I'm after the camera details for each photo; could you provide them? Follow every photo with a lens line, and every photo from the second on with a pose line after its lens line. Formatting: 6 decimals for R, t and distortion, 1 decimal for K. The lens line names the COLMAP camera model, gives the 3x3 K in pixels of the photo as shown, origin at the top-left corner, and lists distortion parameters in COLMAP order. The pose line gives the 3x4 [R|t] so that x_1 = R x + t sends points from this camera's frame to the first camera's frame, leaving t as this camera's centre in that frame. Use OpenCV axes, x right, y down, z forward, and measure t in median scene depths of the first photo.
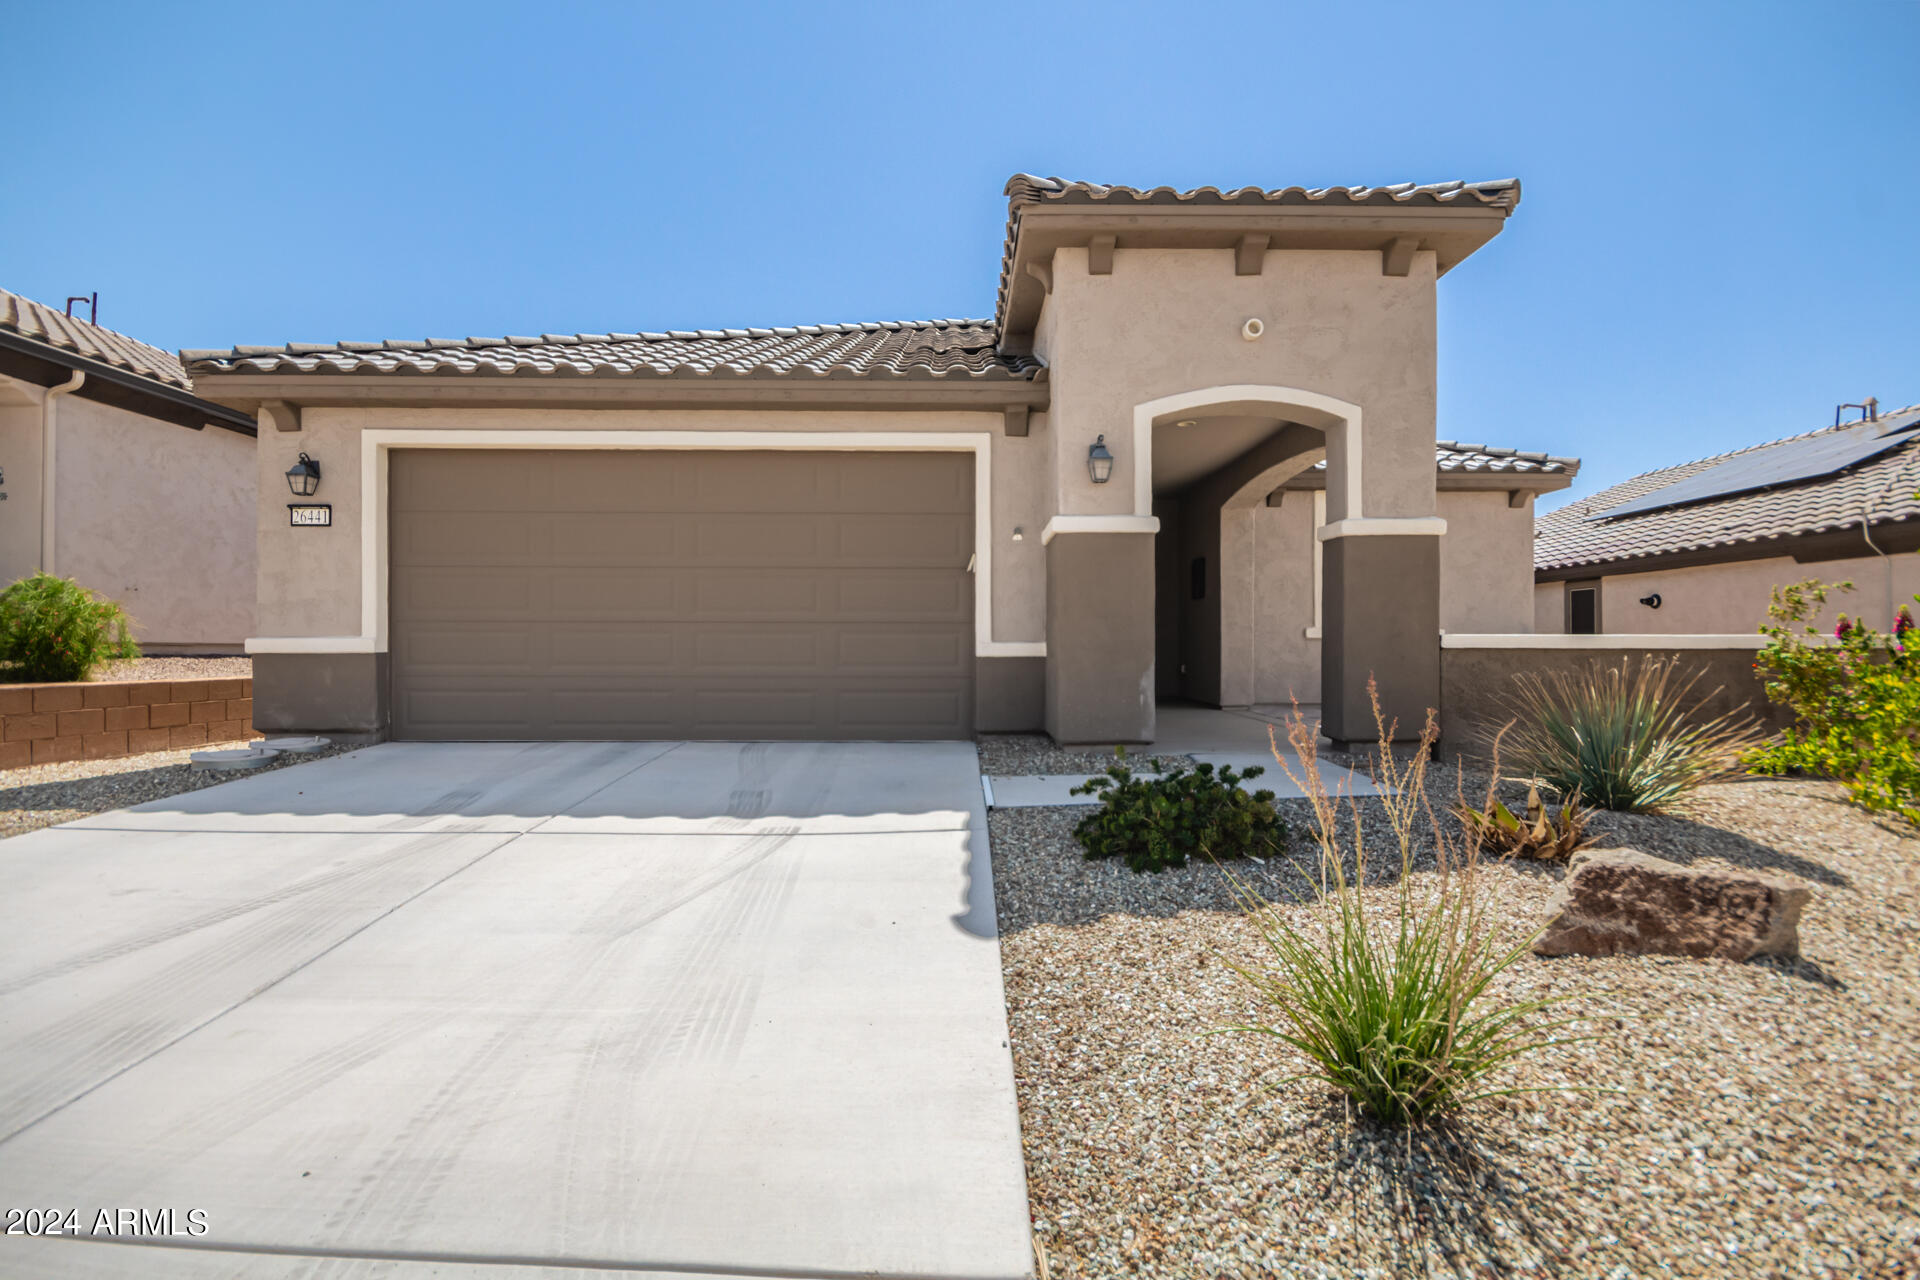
lens RADIAL K [[838.0, 0, 966.7], [0, 838.0, 633.6], [0, 0, 1]] dist [0.000007, -0.000707]
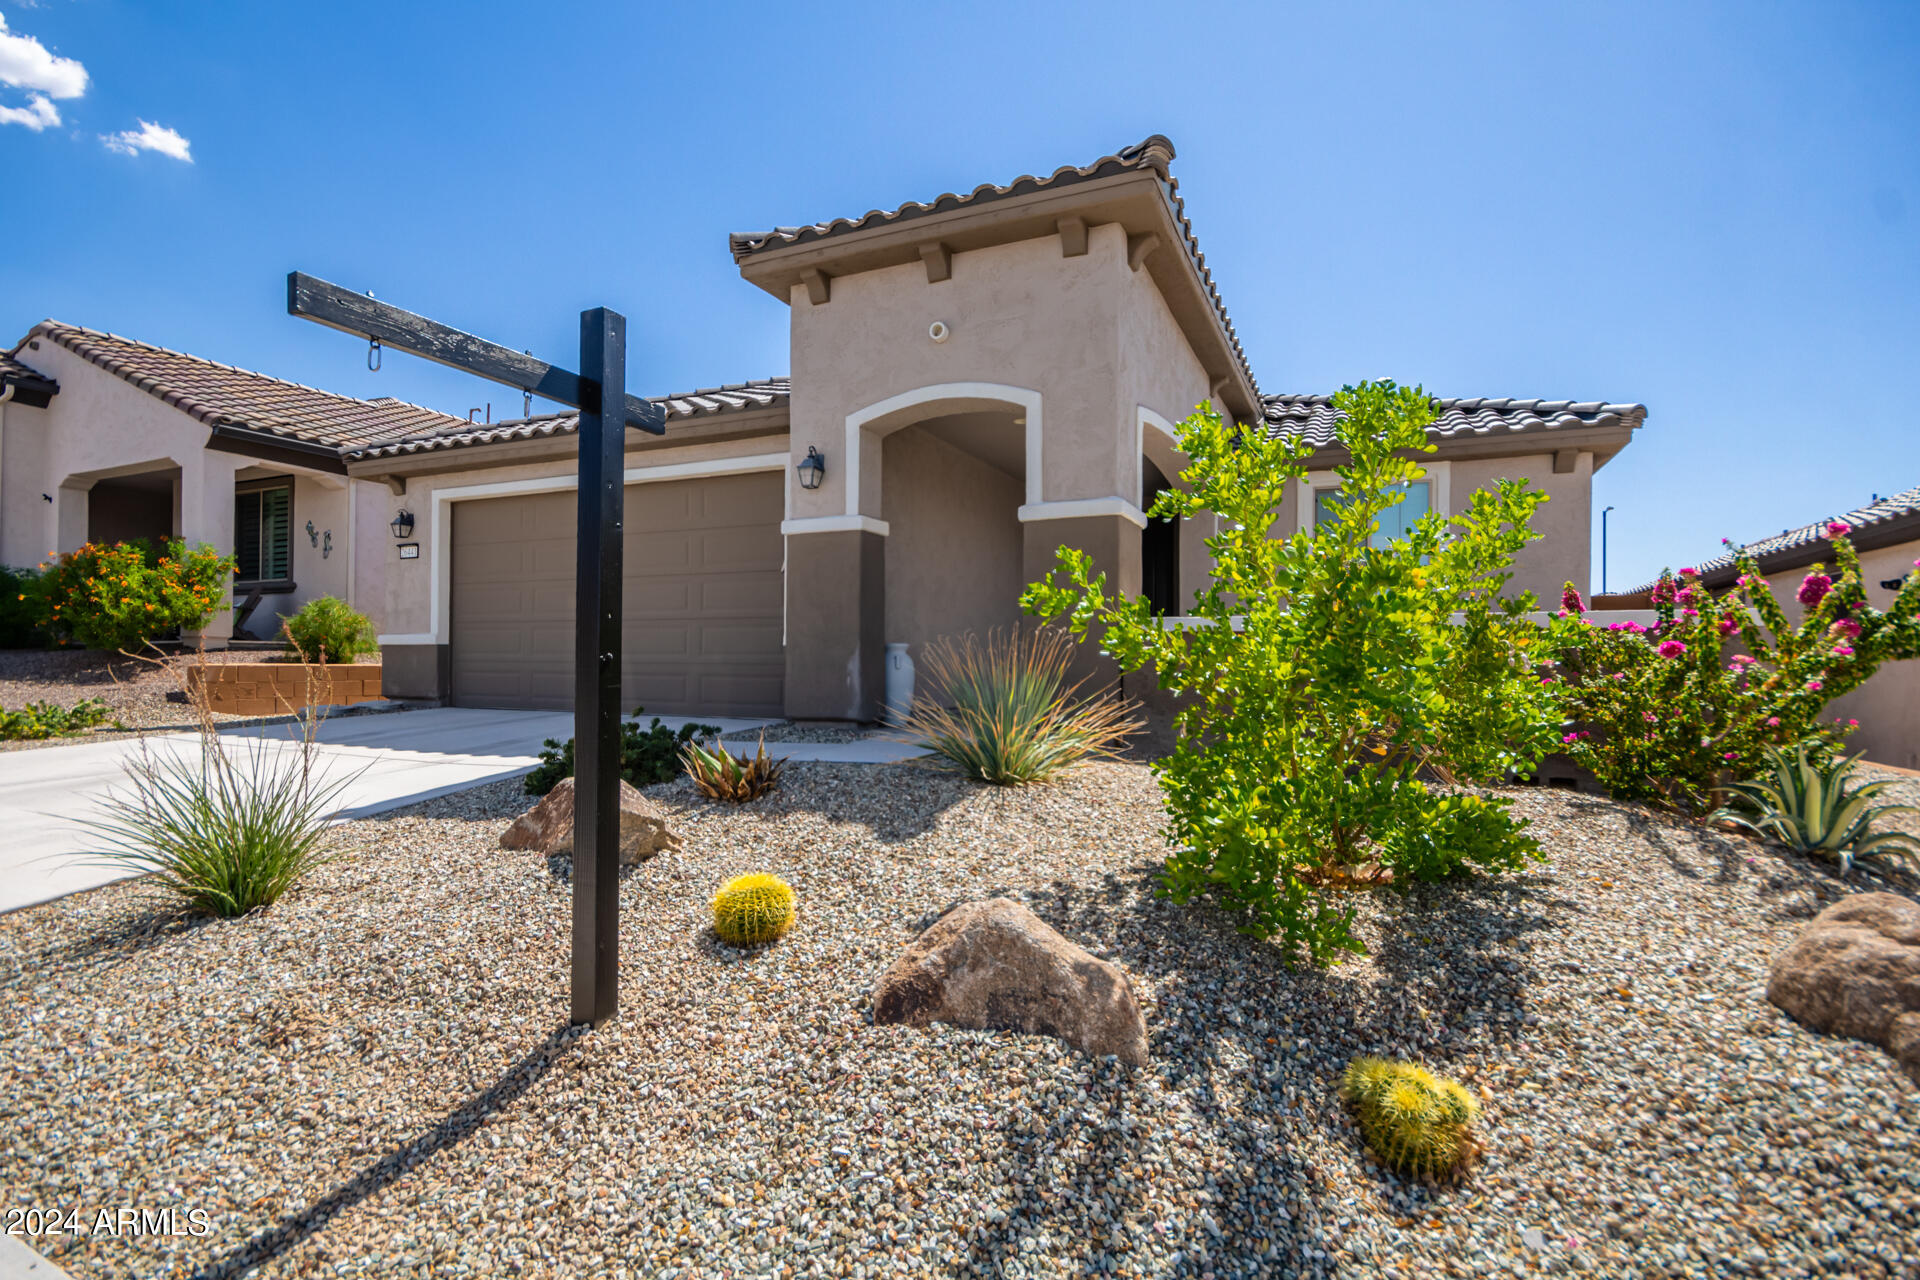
lens RADIAL K [[906.3, 0, 953.6], [0, 906.3, 659.9], [0, 0, 1]] dist [-0.024432, -0.002719]
pose [[0.906245, 0.002082, -0.422747, 0.756968], [0.009507, 0.999635, 0.025305, 0.018362], [0.422645, -0.026951, 0.905894, -0.026965]]
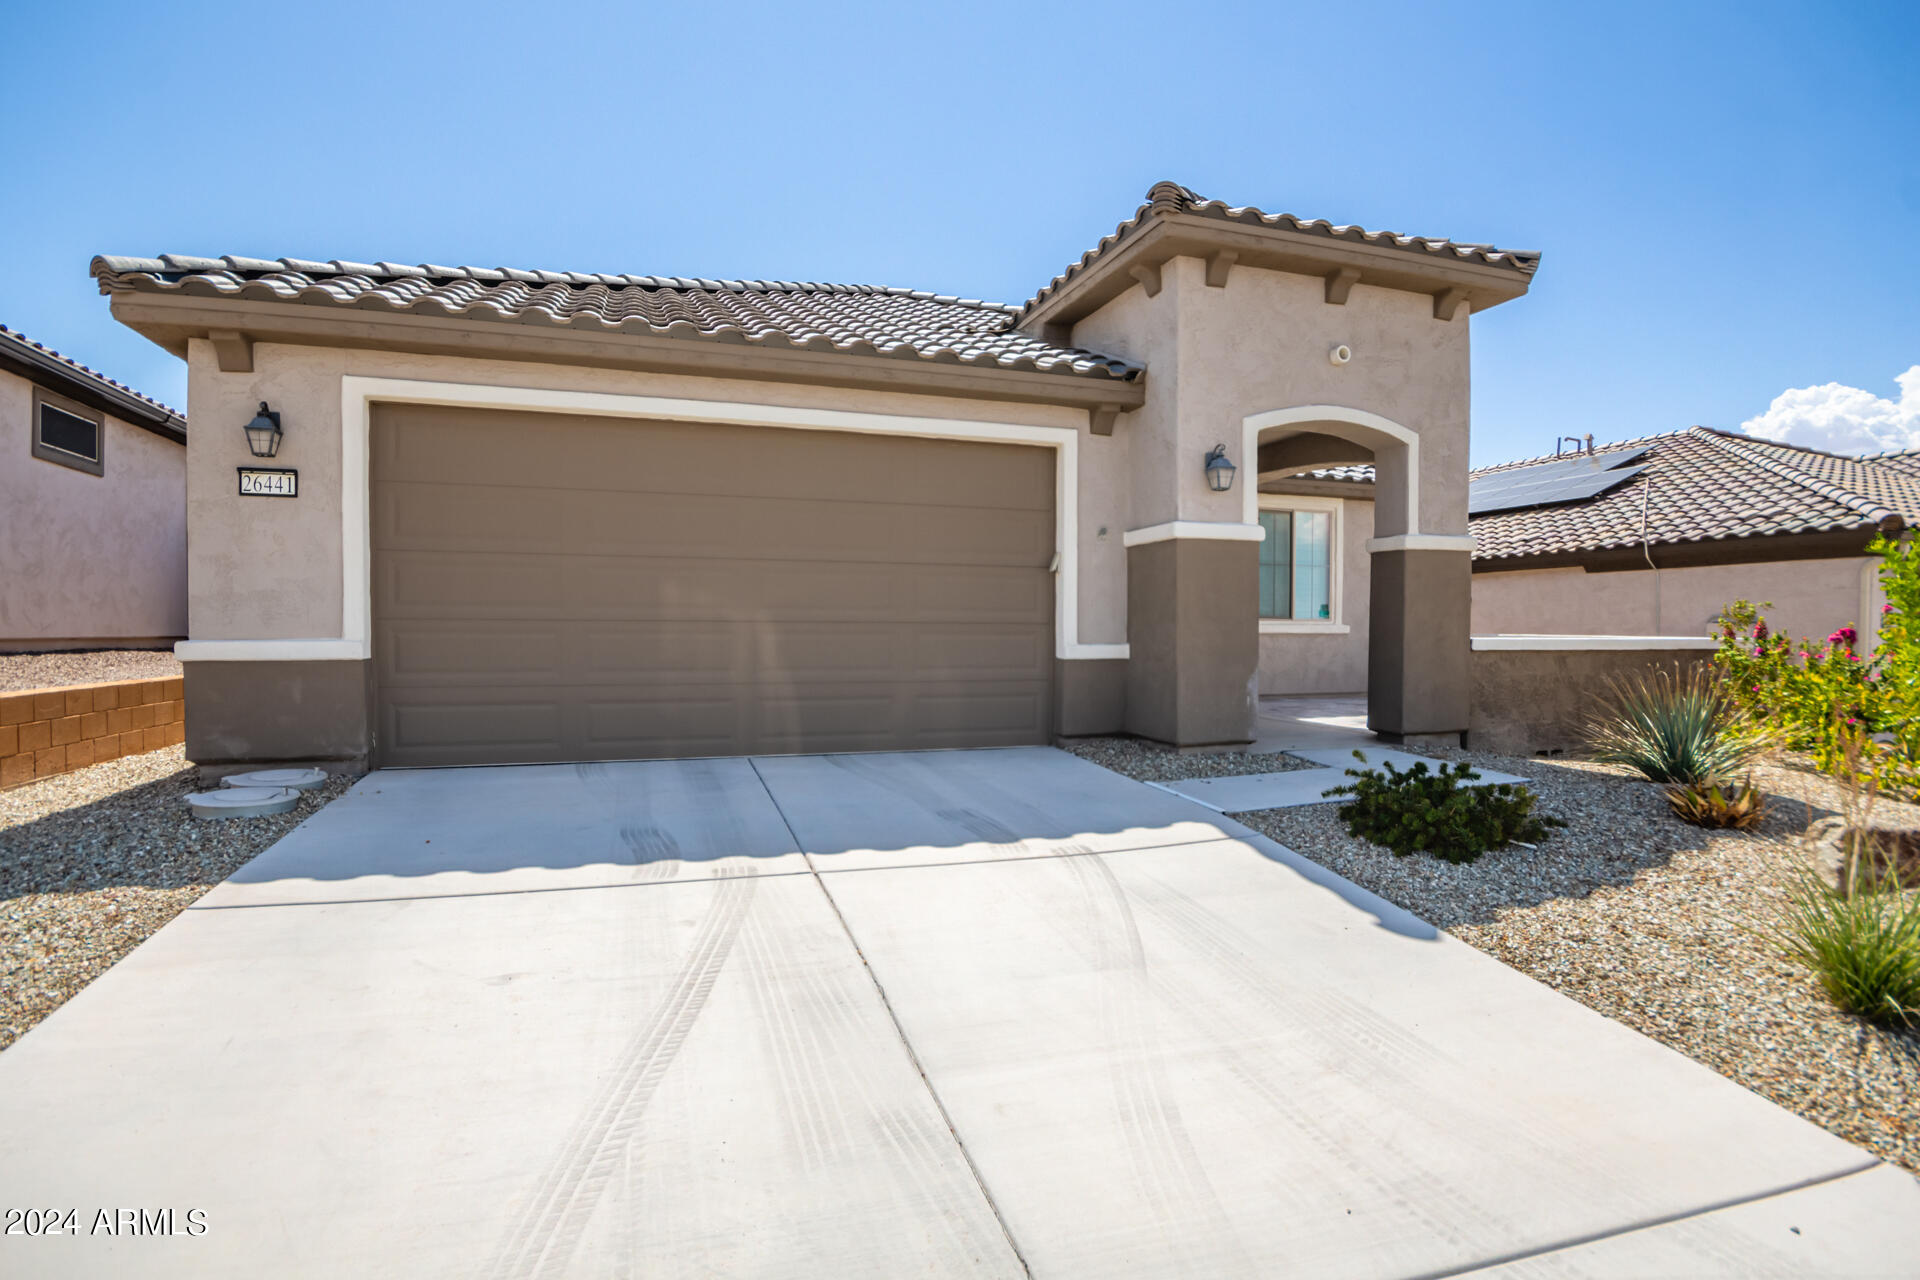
lens RADIAL K [[906.3, 0, 953.7], [0, 906.3, 630.2], [0, 0, 1]] dist [-0.024432, -0.002719]
pose [[0.957915, 0.002063, 0.287045, -0.419333], [-0.006619, 0.999867, 0.014903, -0.021315], [-0.286976, -0.016176, 0.957801, 0.027534]]
